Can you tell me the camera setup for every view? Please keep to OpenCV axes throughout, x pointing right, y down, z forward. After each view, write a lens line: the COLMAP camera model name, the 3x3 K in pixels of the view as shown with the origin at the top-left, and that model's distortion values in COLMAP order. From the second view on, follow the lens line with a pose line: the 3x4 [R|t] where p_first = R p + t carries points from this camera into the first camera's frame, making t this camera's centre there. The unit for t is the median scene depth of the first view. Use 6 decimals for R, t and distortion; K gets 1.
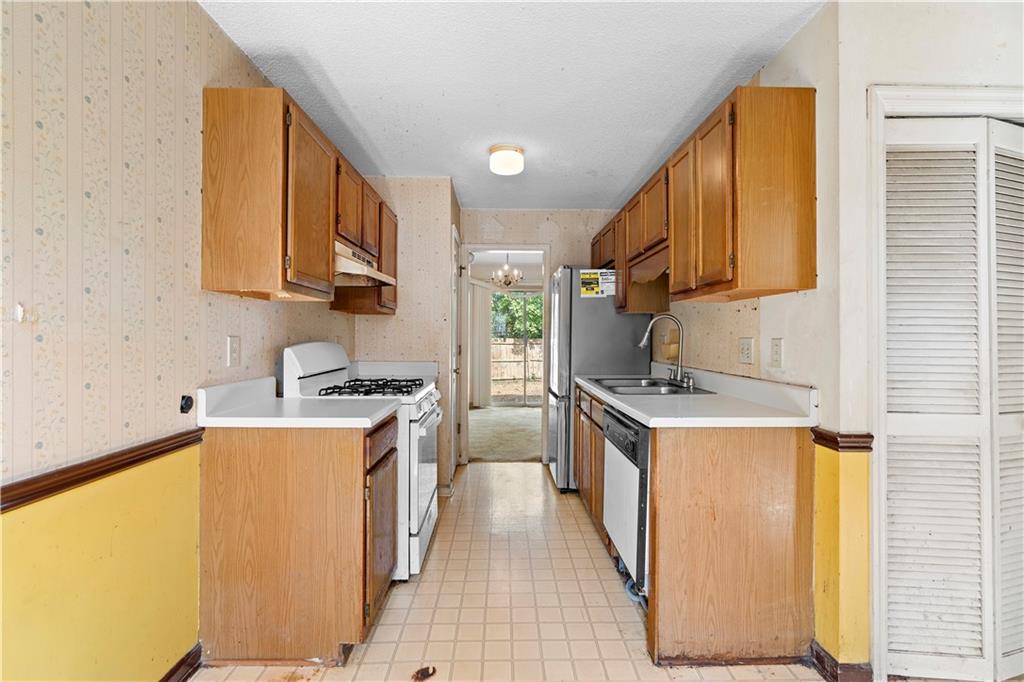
lens RADIAL K [[464.6, 0, 510.8], [0, 464.6, 332.3], [0, 0, 1]] dist [-0.013327, 0.004259]
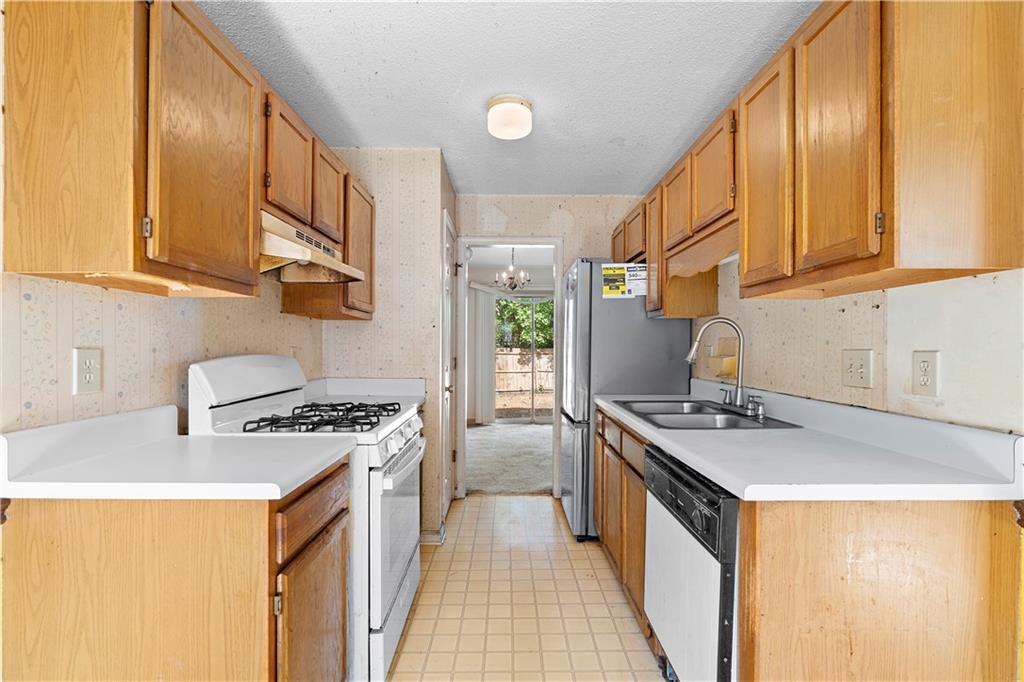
lens RADIAL K [[464.6, 0, 513.0], [0, 464.6, 346.5], [0, 0, 1]] dist [-0.013327, 0.004259]
pose [[0.999952, -0.000541, -0.009820, 0.005417], [0.000635, 0.999953, 0.009631, 0.000463], [0.009814, -0.009637, 0.999905, 0.284391]]
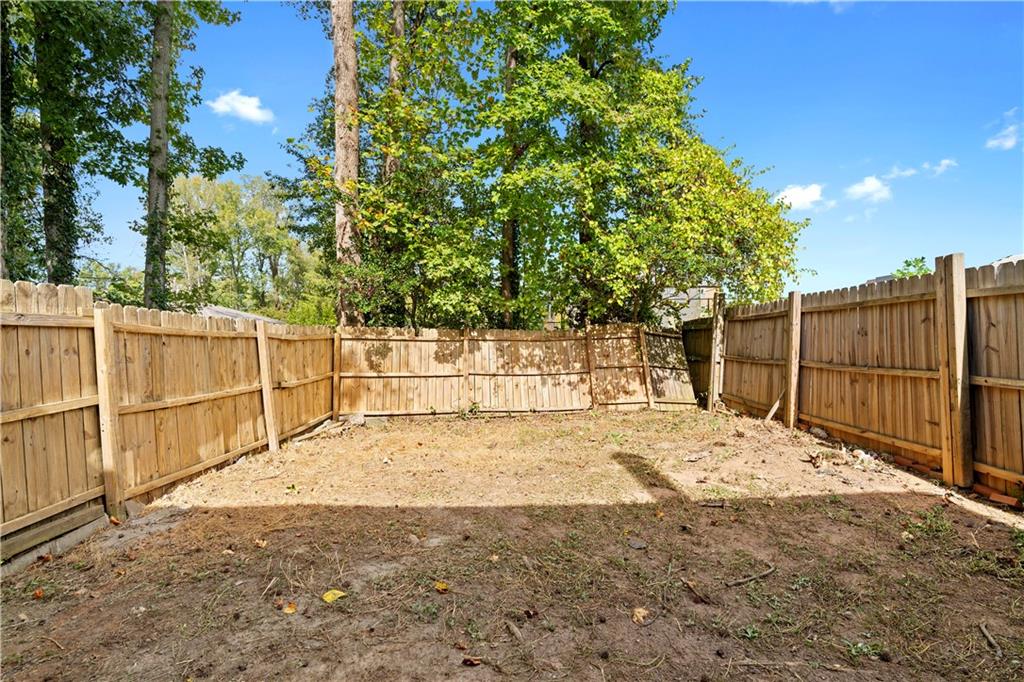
lens RADIAL K [[464.6, 0, 510.0], [0, 464.6, 342.1], [0, 0, 1]] dist [-0.013327, 0.004259]
pose [[0.999712, -0.003678, -0.023733, 0.694443], [0.003963, 0.999920, 0.012007, 0.158013], [0.023687, -0.012097, 0.999646, 3.834806]]
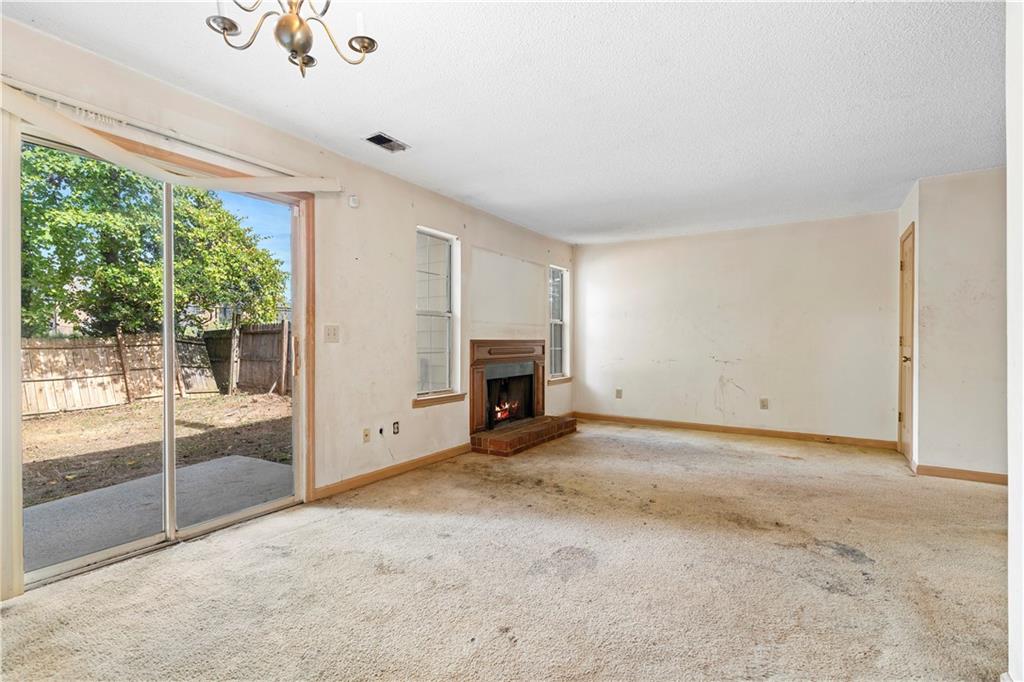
lens RADIAL K [[464.6, 0, 514.8], [0, 464.6, 340.9], [0, 0, 1]] dist [-0.013327, 0.004259]
pose [[0.557596, -0.007624, 0.830078, -0.310380], [-0.004840, 0.999911, 0.012435, 0.060969], [-0.830099, -0.010951, 0.557509, 2.013148]]
